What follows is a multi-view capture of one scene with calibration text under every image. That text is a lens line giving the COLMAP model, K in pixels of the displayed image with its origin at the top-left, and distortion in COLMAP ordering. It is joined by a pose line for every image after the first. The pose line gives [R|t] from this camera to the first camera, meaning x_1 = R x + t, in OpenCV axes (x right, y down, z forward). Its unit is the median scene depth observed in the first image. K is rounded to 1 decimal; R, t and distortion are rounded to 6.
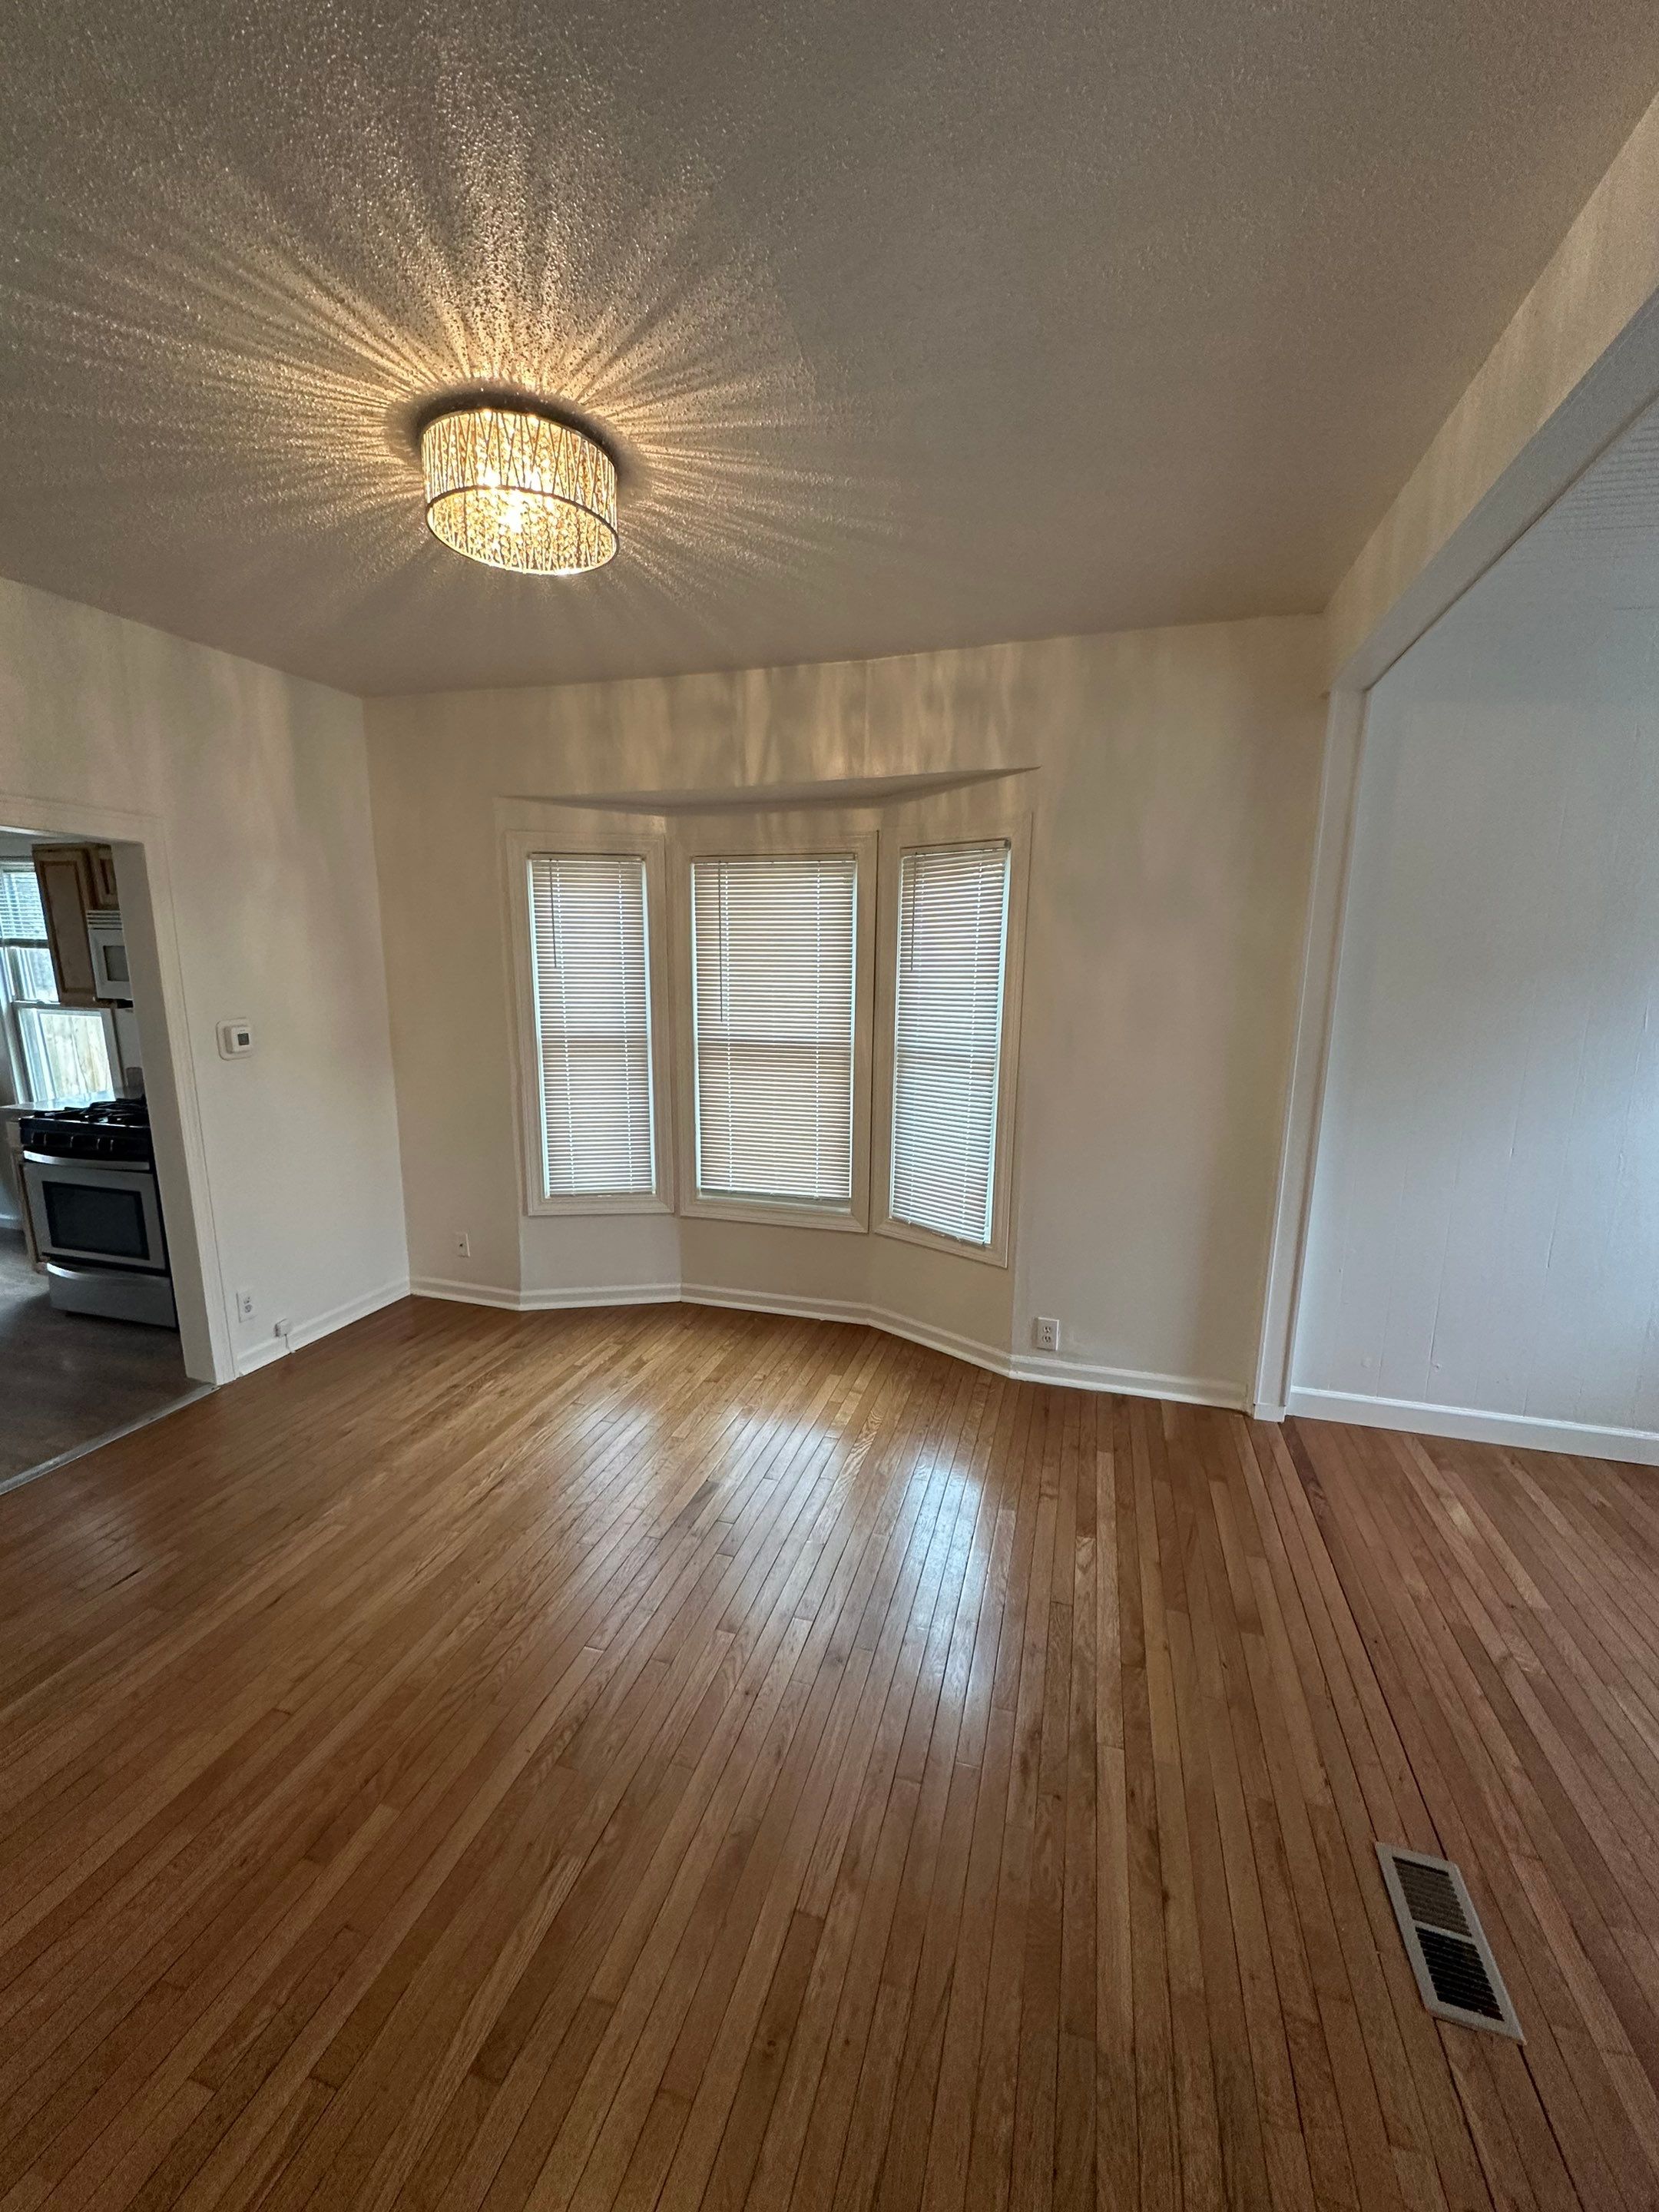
lens RADIAL K [[872.2, 0, 827.4], [0, 872.2, 1103.2], [0, 0, 1]] dist [-0.007424, 0.000540]
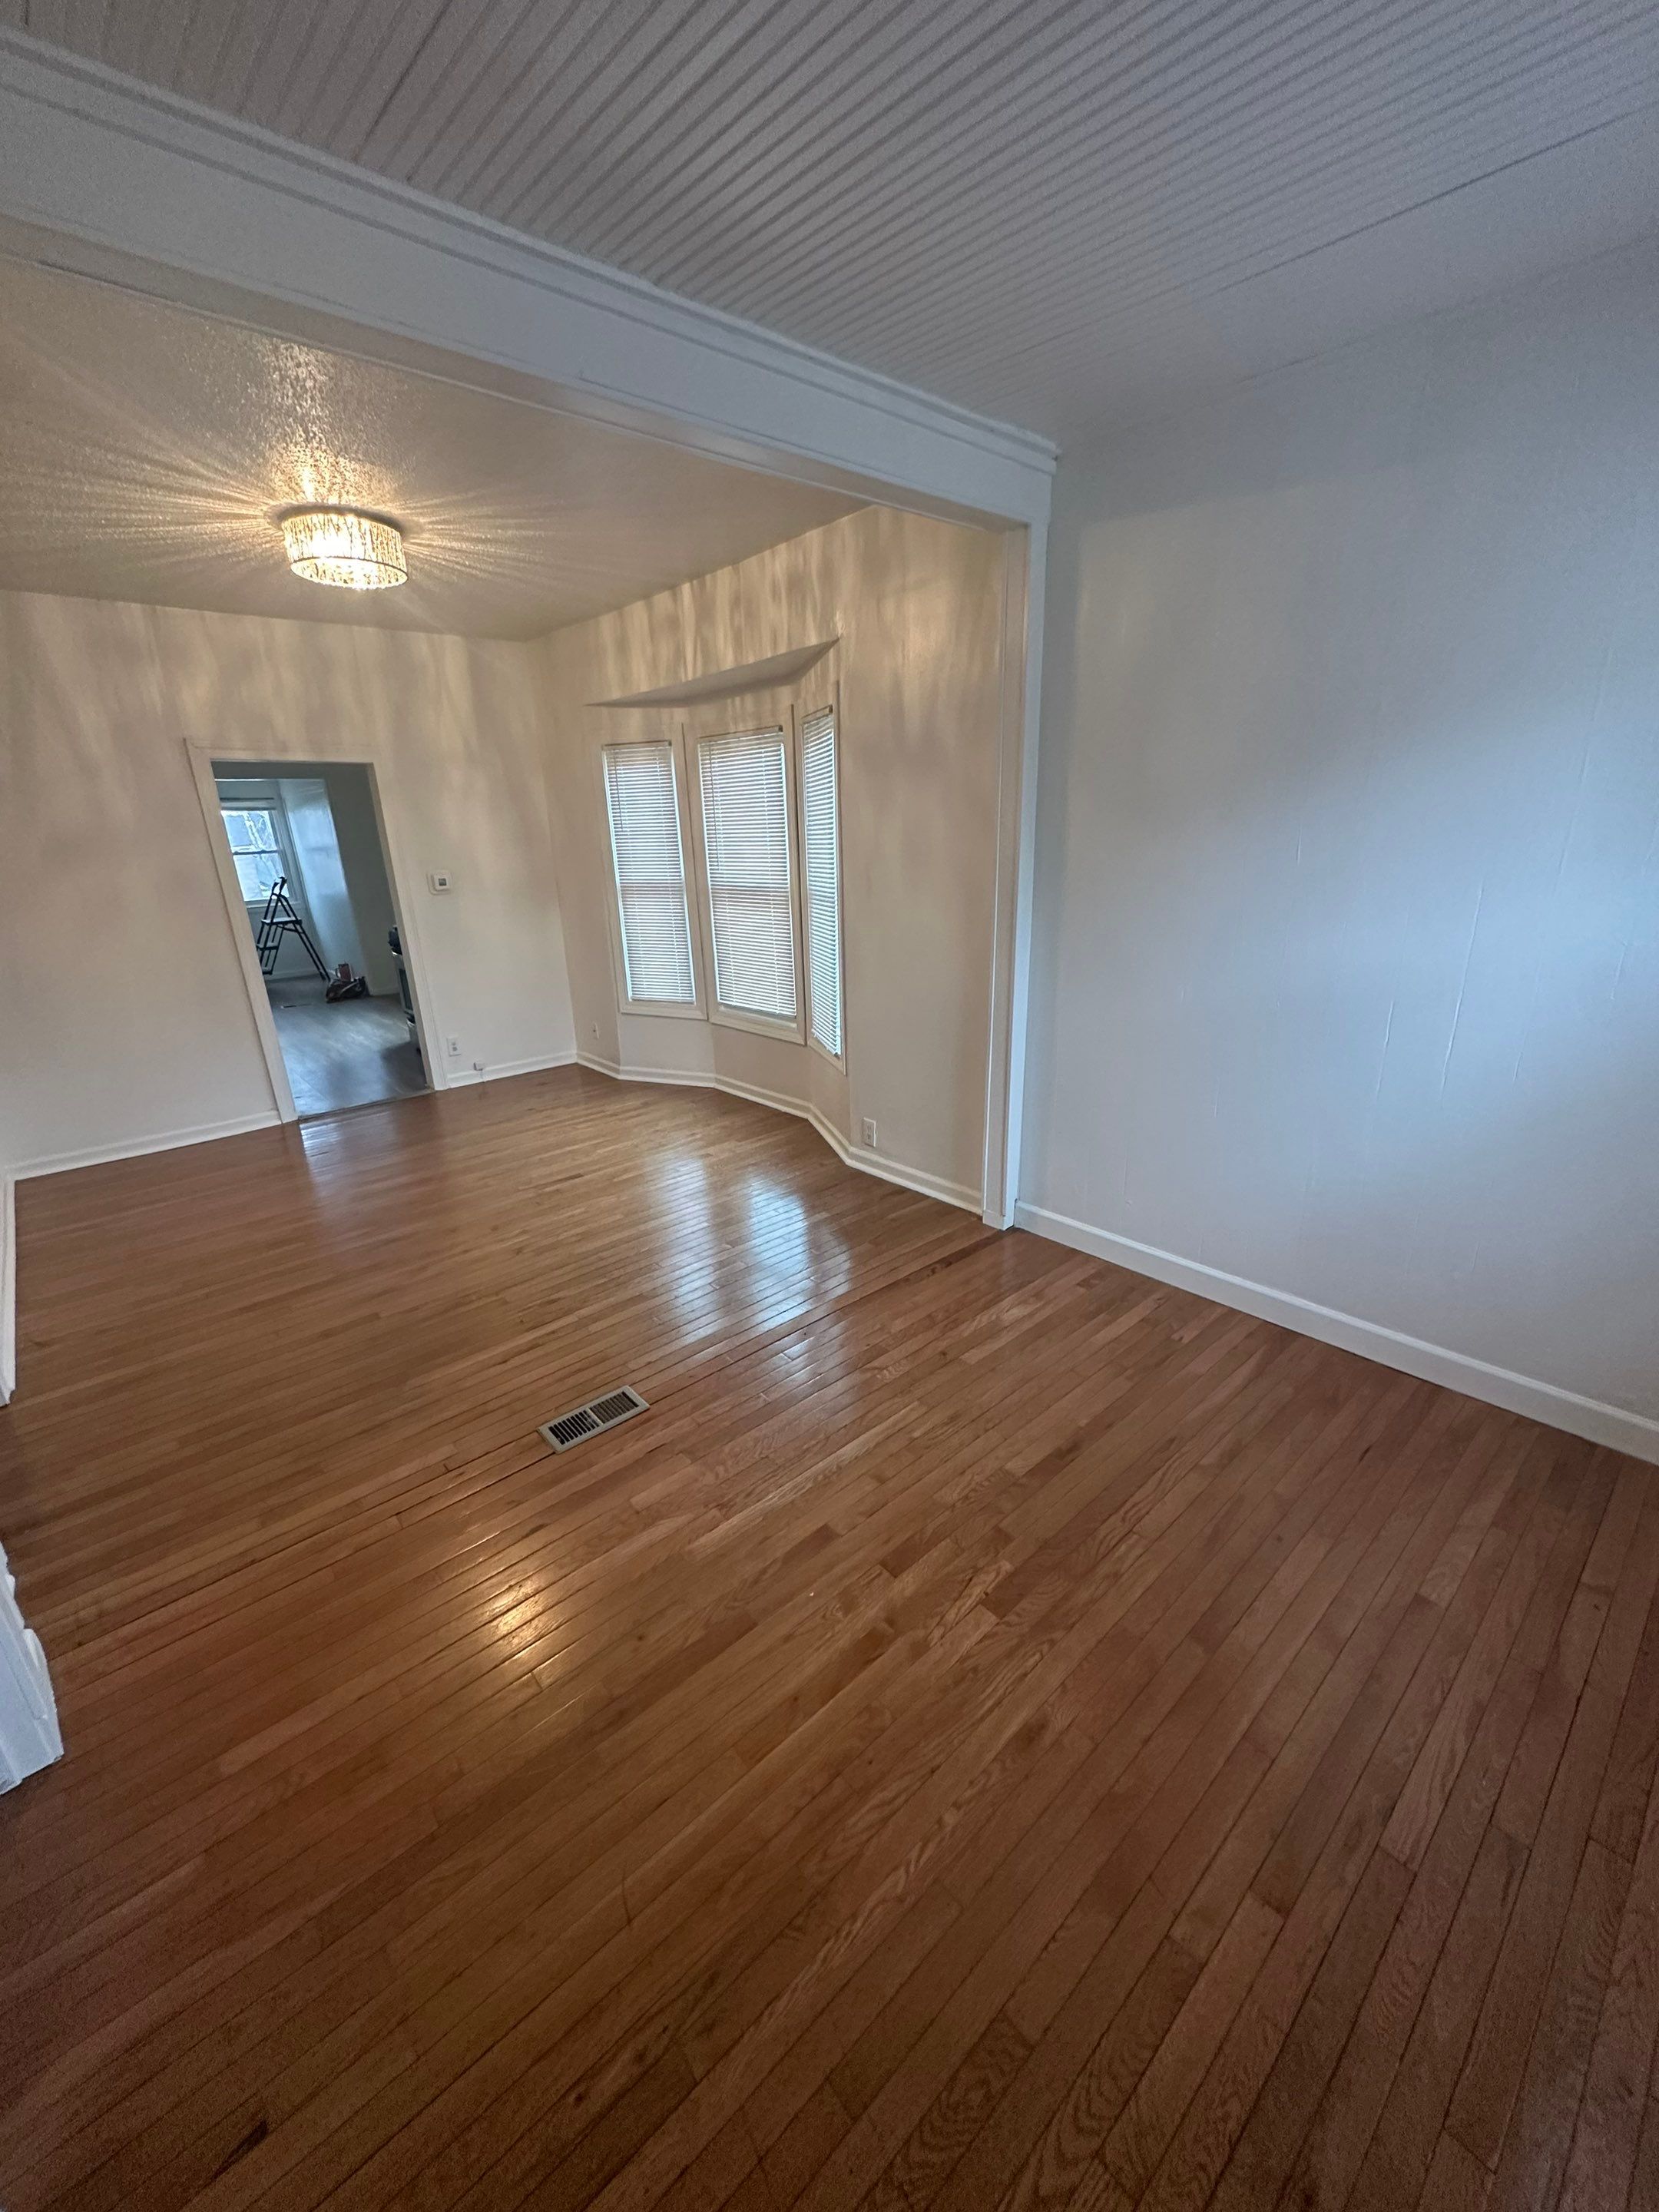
lens RADIAL K [[872.2, 0, 827.4], [0, 872.2, 1103.2], [0, 0, 1]] dist [-0.007424, 0.000540]
pose [[0.850561, 0.128500, -0.509935, 0.807264], [-0.051831, 0.985449, 0.161875, 0.031667], [0.523316, -0.111254, 0.844845, -0.047598]]
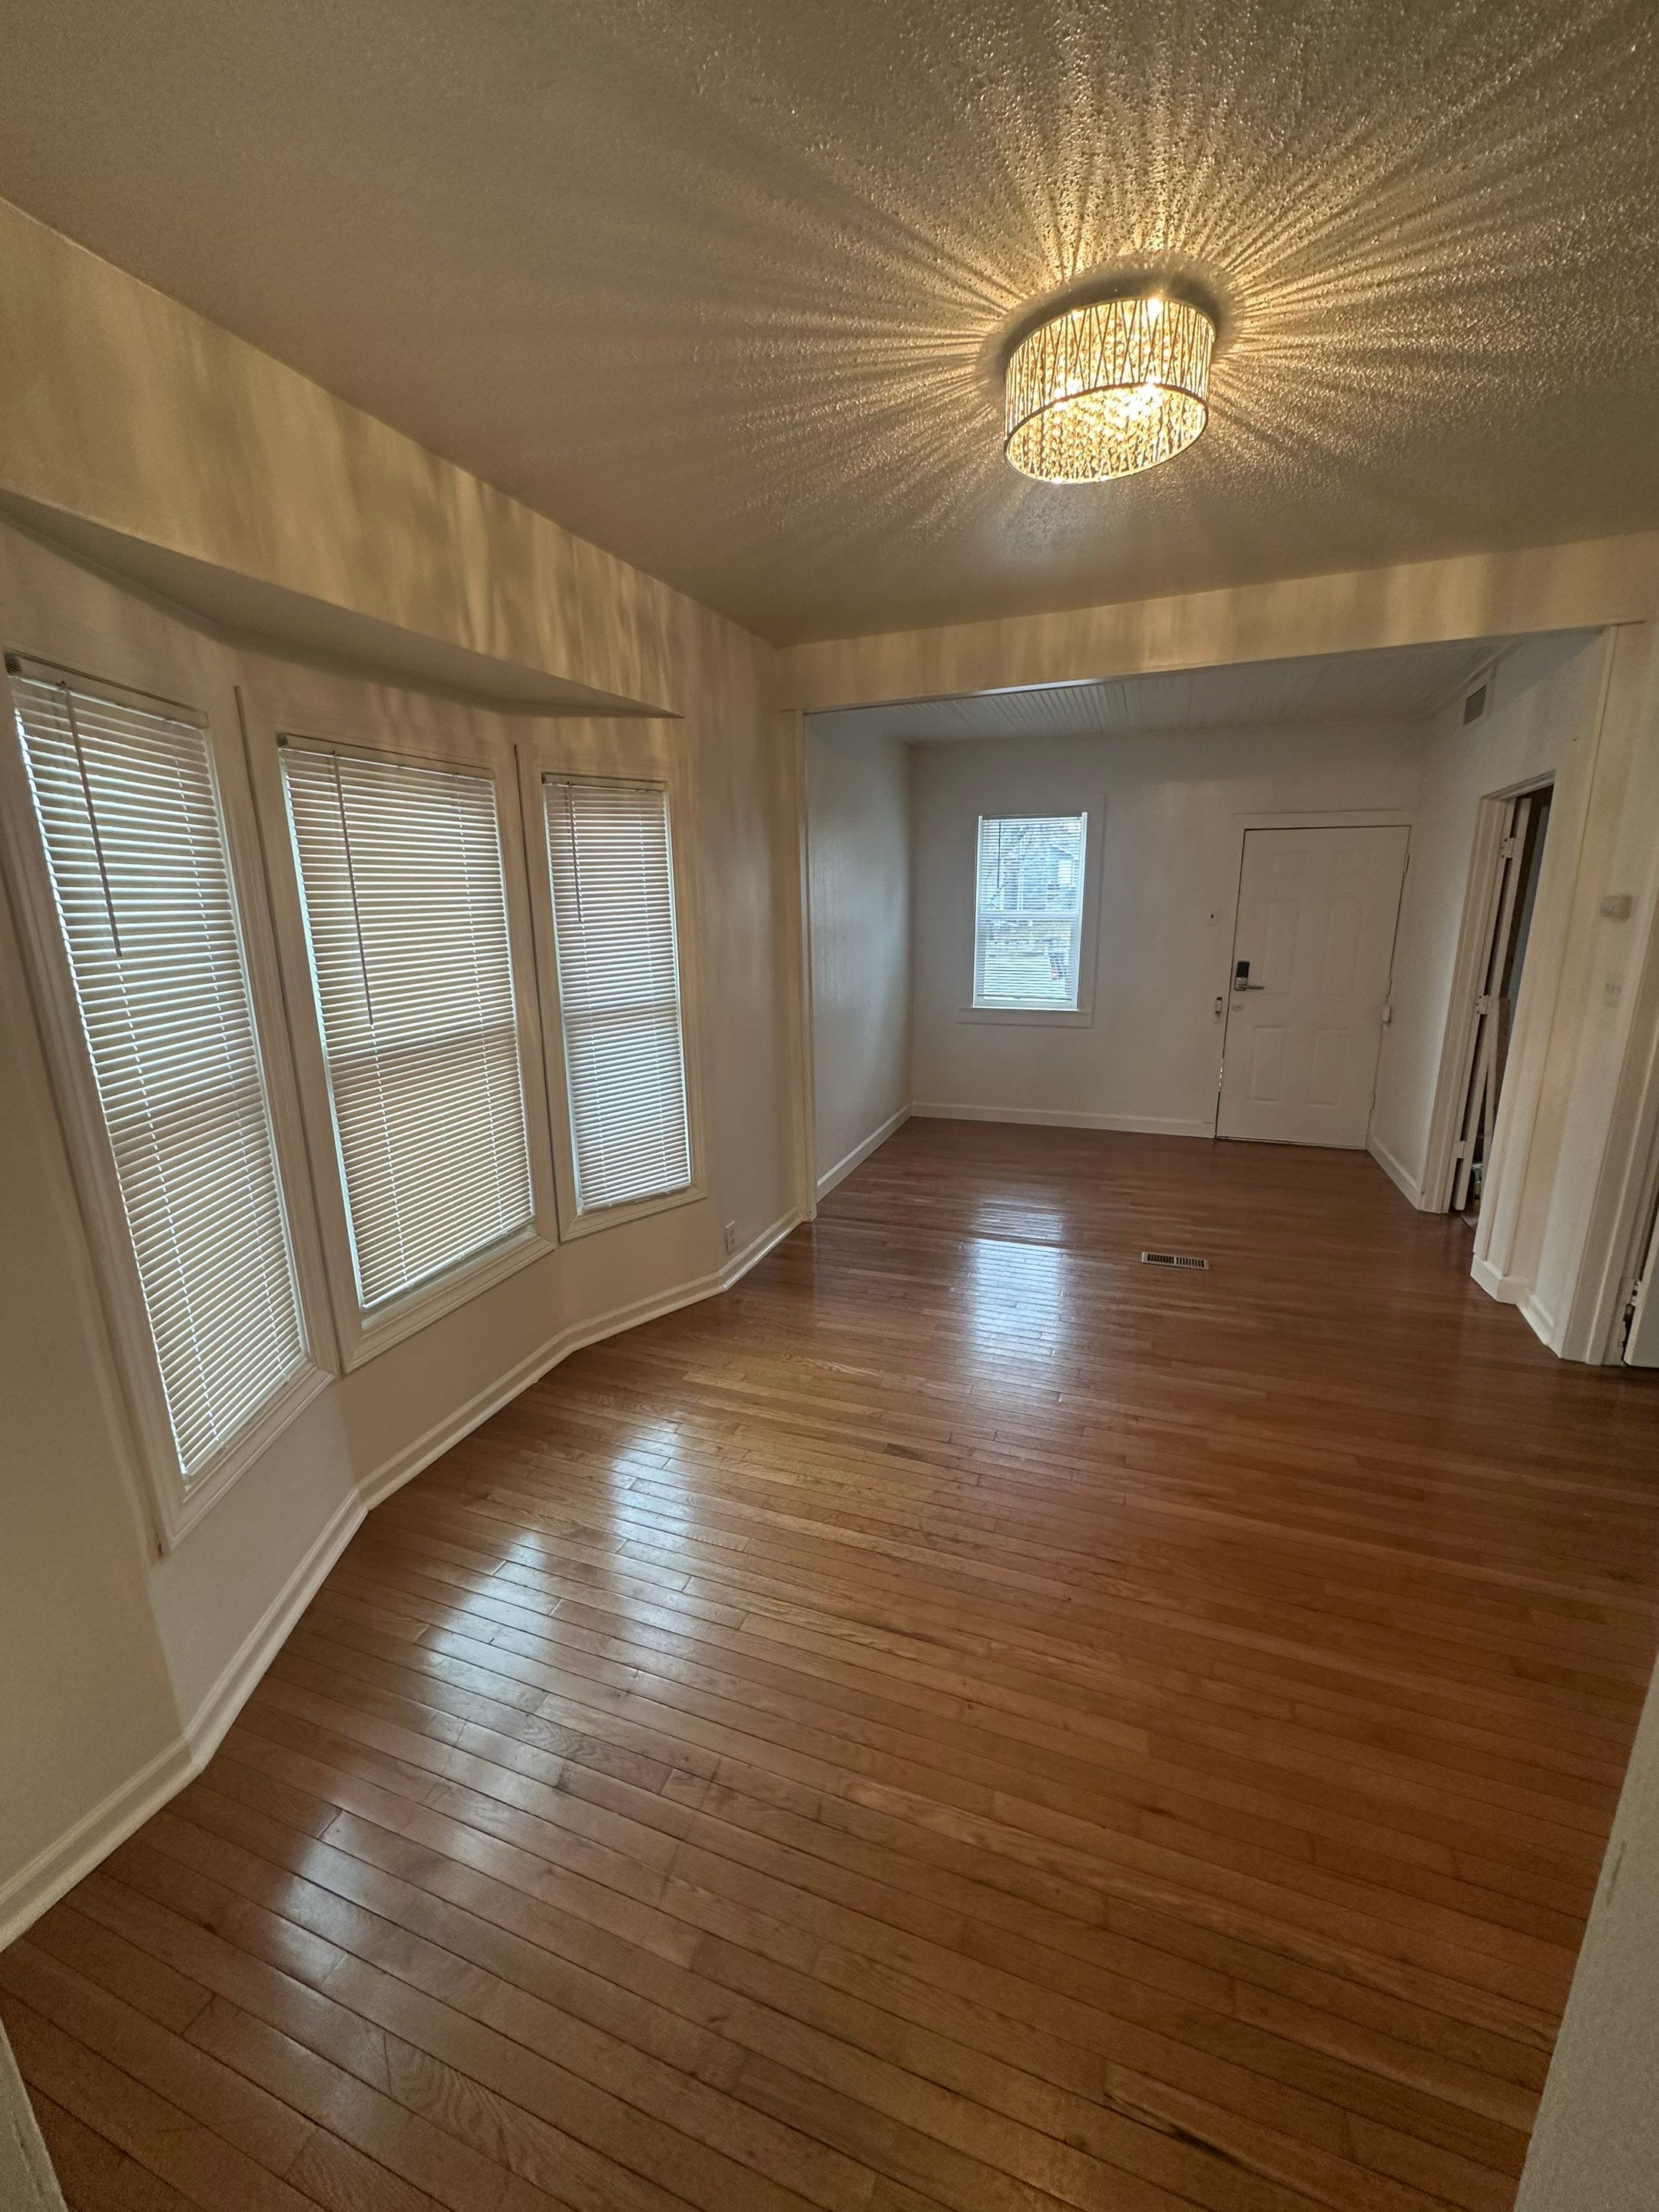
lens RADIAL K [[883.4, 0, 829.5], [0, 883.4, 1106.0], [0, 0, 1]] dist [0.003140, 0.000204]
pose [[0.074459, -0.244290, 0.966839, -0.799269], [0.197522, 0.953935, 0.225818, -0.130293], [-0.977467, 0.174158, 0.119282, 0.704793]]
